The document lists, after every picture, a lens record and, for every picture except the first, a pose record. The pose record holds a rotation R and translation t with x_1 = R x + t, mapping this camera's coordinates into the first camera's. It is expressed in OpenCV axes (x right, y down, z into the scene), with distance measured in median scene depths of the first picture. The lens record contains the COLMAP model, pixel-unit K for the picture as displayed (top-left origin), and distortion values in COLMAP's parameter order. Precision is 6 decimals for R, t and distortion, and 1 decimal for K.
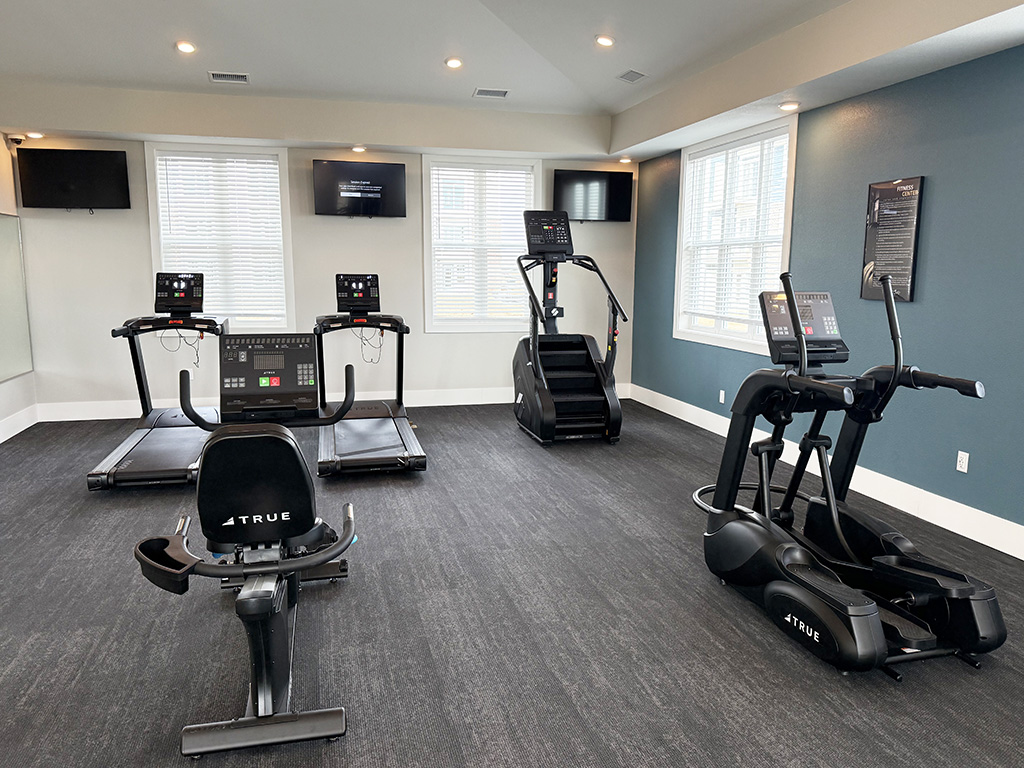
lens RADIAL K [[772.1, 0, 517.8], [0, 772.1, 394.0], [0, 0, 1]] dist [0.033969, -0.054414]
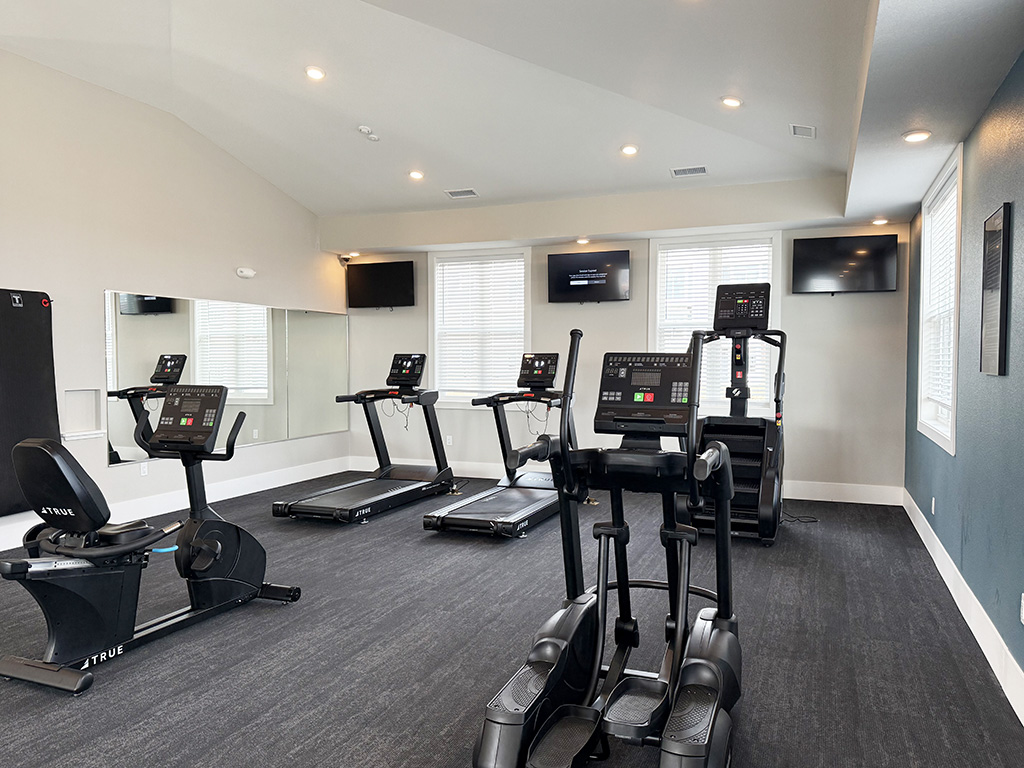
lens RADIAL K [[772.1, 0, 514.4], [0, 772.1, 377.2], [0, 0, 1]] dist [0.033969, -0.054414]
pose [[0.809023, 0.009780, -0.587696, 0.395069], [-0.081746, 0.992017, -0.096022, -0.012833], [0.582065, 0.125726, 0.803364, 0.095585]]
